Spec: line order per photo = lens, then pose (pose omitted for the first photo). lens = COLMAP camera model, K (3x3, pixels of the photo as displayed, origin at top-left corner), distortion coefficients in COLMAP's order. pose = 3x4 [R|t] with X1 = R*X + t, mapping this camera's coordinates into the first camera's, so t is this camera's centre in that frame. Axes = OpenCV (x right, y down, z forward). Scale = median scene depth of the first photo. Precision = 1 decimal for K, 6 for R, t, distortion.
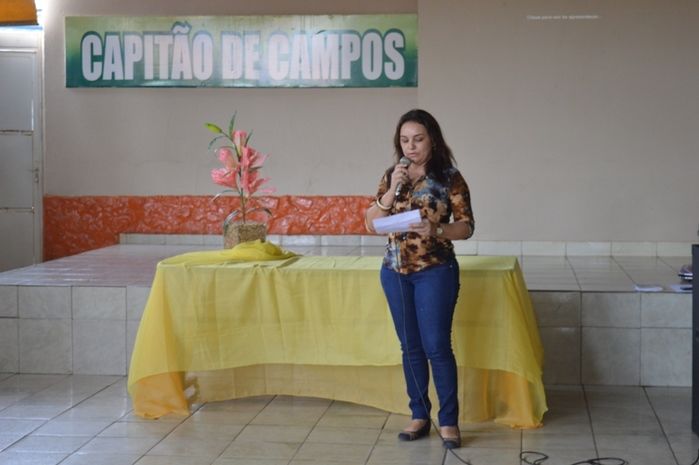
lens RADIAL K [[1384.2, 0, 349.5], [0, 1384.2, 232.5], [0, 0, 1]] dist [0.004287, 0.200835]
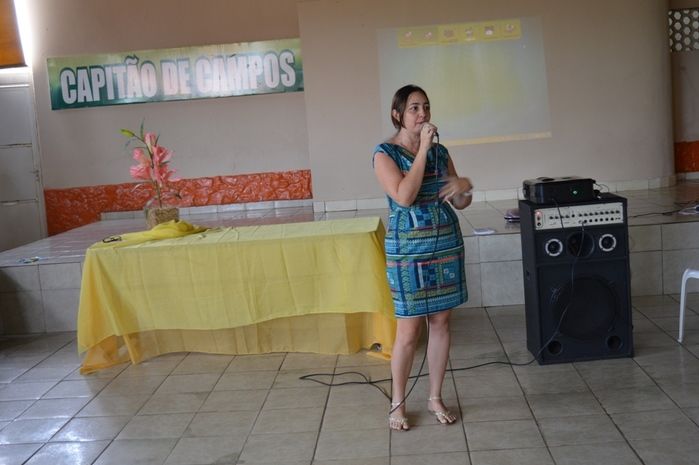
lens RADIAL K [[833.9, 0, 349.5], [0, 833.9, 232.5], [0, 0, 1]] dist [-0.060922, -0.007527]
pose [[0.994954, -0.079119, 0.061701, 0.029301], [0.075434, 0.995348, 0.059929, -0.010716], [-0.066156, -0.054973, 0.996294, 0.159435]]
